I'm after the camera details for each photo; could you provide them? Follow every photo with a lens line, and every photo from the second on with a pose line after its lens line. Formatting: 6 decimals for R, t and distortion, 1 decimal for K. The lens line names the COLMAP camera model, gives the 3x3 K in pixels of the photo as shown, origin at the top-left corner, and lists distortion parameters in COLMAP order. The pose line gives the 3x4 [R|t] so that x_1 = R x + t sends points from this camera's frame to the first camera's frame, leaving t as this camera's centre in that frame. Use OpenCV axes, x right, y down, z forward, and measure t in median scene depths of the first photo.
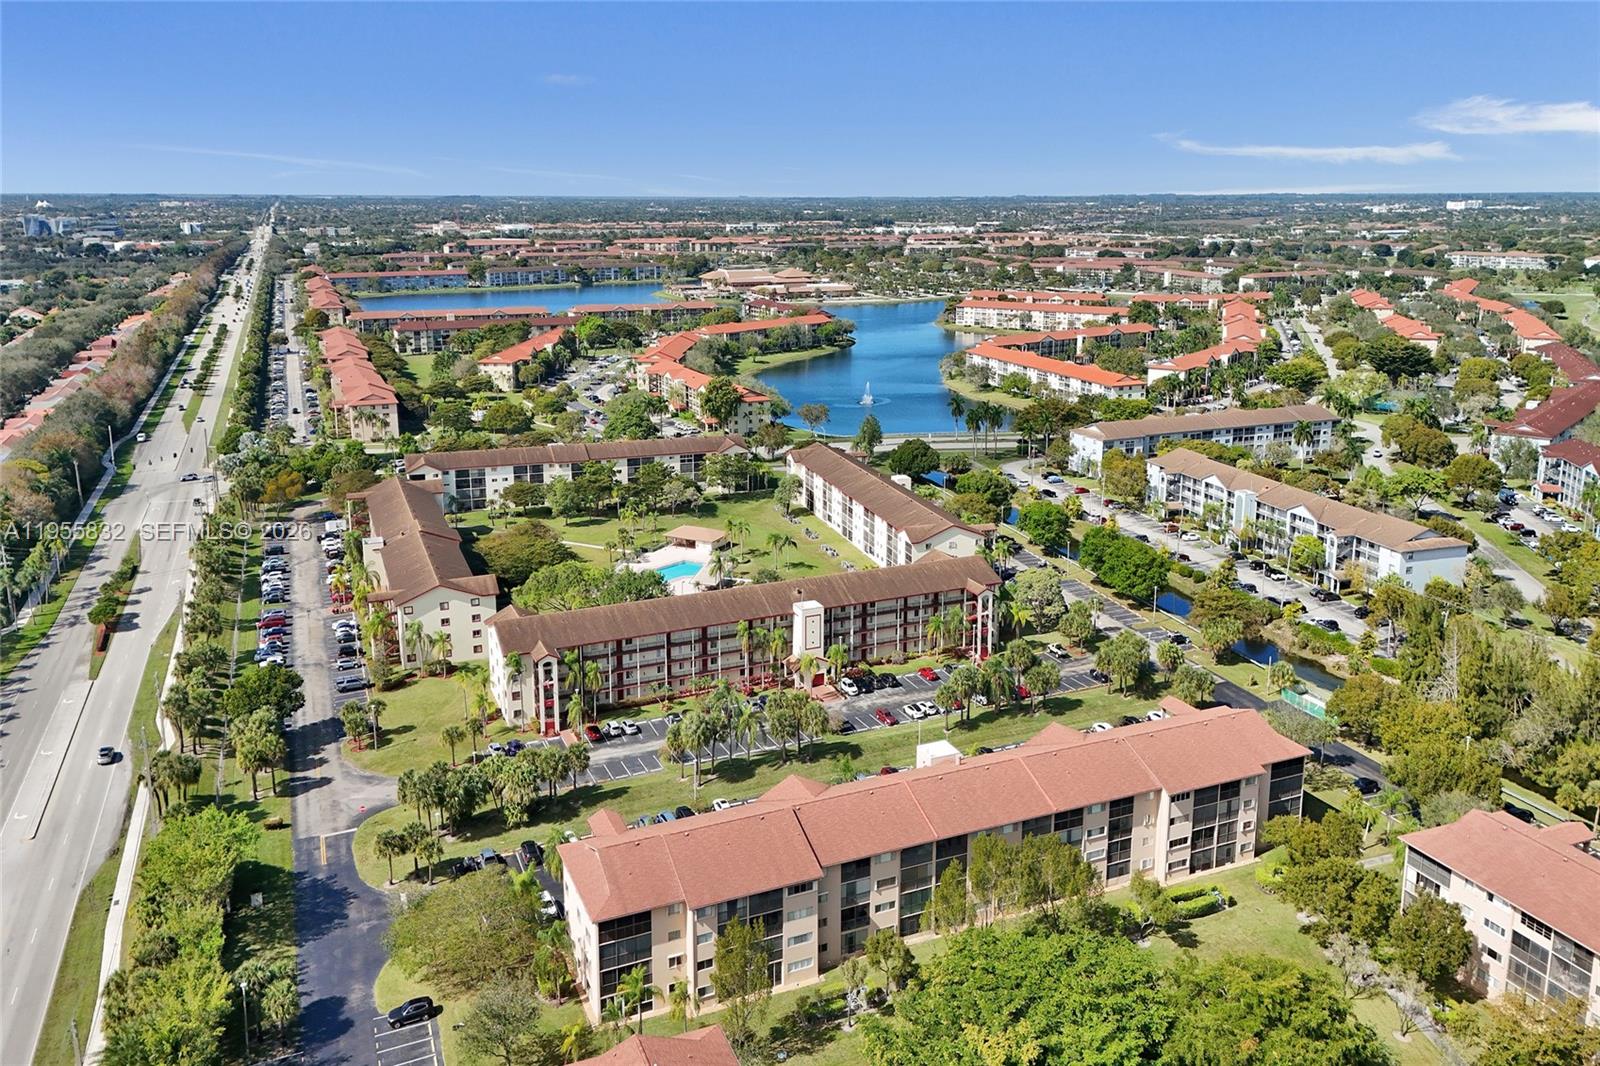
lens RADIAL K [[1170.1, 0, 800.0], [0, 1170.1, 533.0], [0, 0, 1]] dist [0.110569, -0.127190]
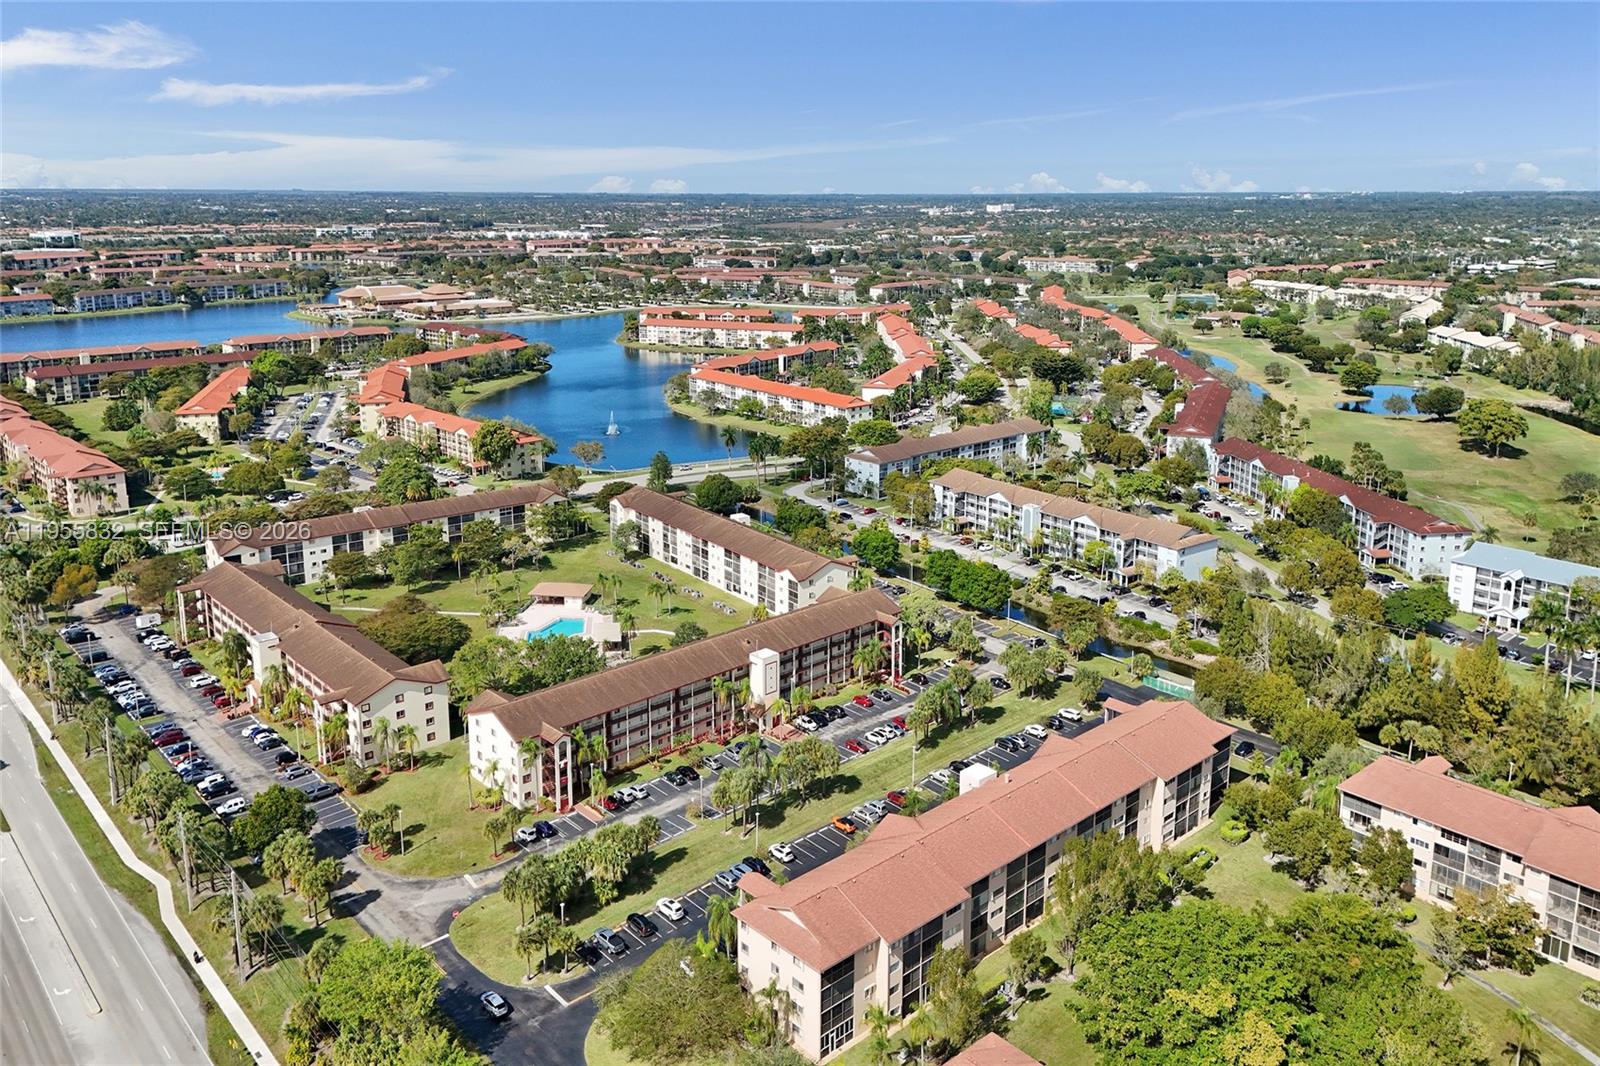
lens RADIAL K [[1170.1, 0, 800.0], [0, 1170.1, 533.0], [0, 0, 1]] dist [0.110569, -0.127190]
pose [[0.946889, -0.087877, 0.309318, -0.194828], [0.088099, 0.996023, 0.013279, -0.041685], [-0.309255, 0.014677, 0.950866, -0.032805]]
